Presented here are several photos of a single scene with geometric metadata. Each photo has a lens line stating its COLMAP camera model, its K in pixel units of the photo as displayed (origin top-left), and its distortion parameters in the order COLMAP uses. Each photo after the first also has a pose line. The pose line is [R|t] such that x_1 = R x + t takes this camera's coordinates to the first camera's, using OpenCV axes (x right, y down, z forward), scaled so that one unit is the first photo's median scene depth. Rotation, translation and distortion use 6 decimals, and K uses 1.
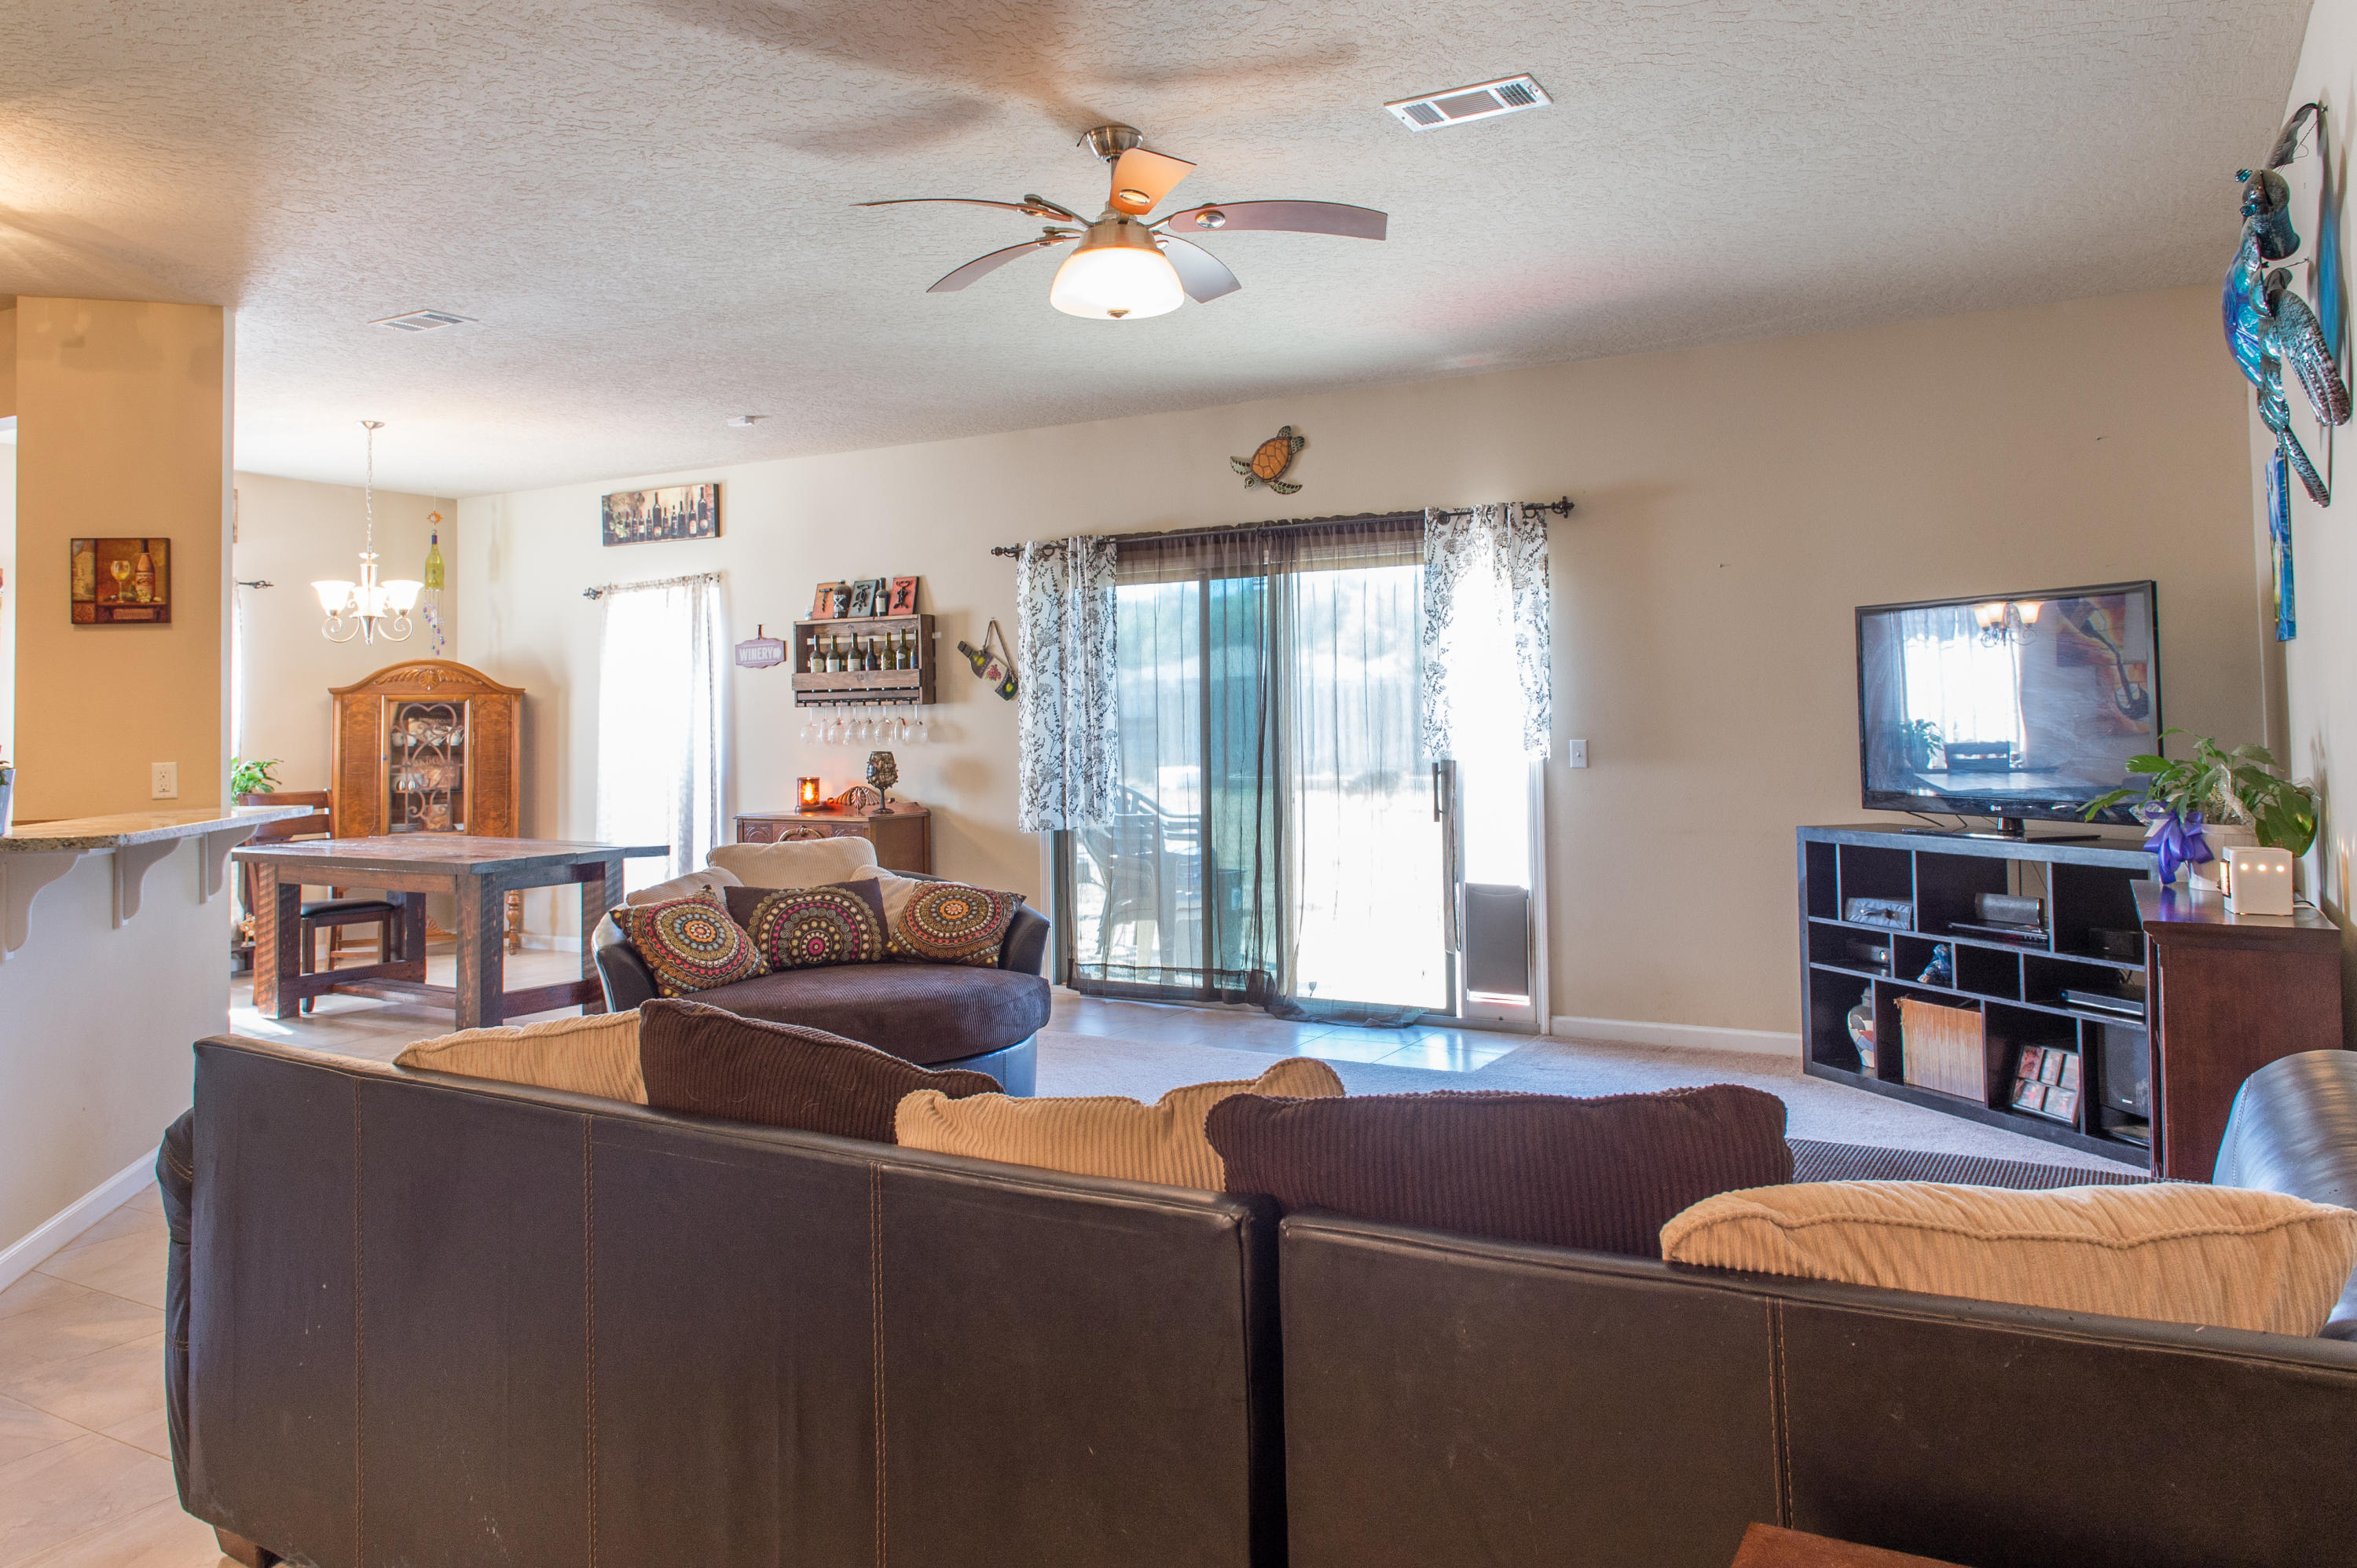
lens RADIAL K [[1624.8, 0, 1186.1], [0, 1624.8, 671.5], [0, 0, 1]] dist [-0.003732, 0.000868]
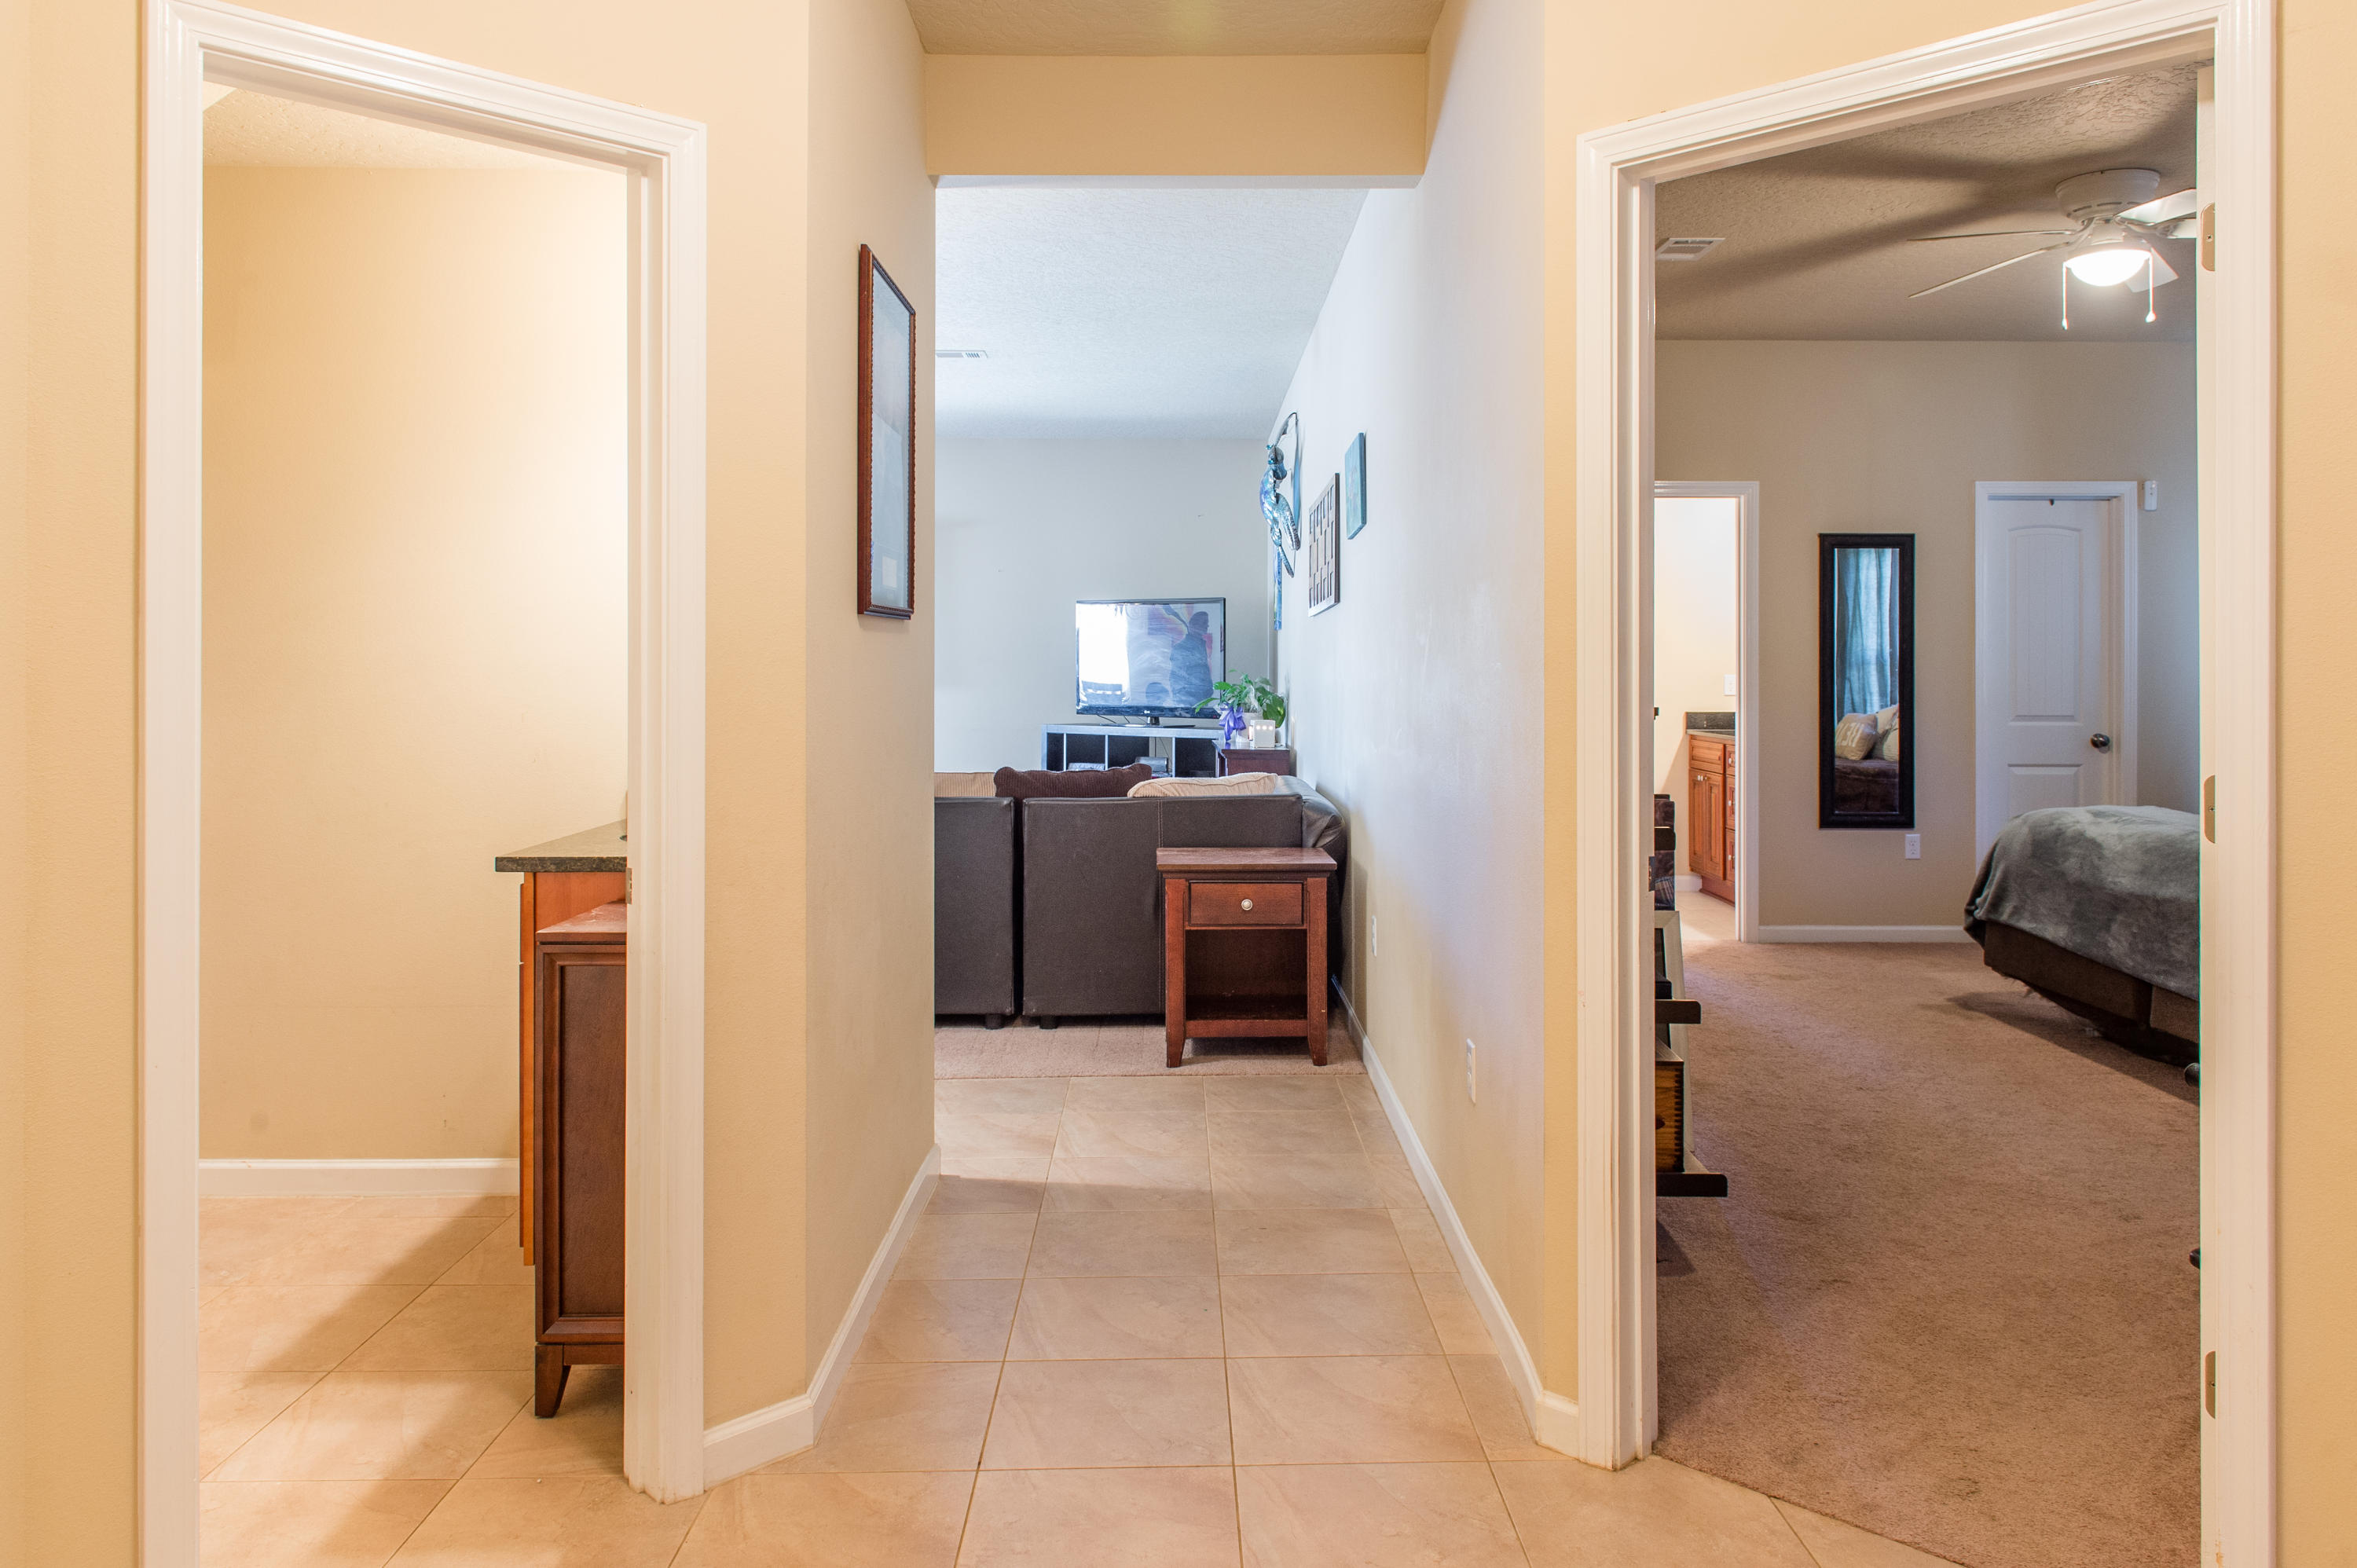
lens RADIAL K [[1624.8, 0, 1186.1], [0, 1624.8, 671.5], [0, 0, 1]] dist [-0.003732, 0.000868]
pose [[0.860213, 0.020307, 0.509531, -0.588129], [-0.037918, 0.998988, 0.024202, -0.012911], [-0.508523, -0.040139, 0.860112, -0.891959]]
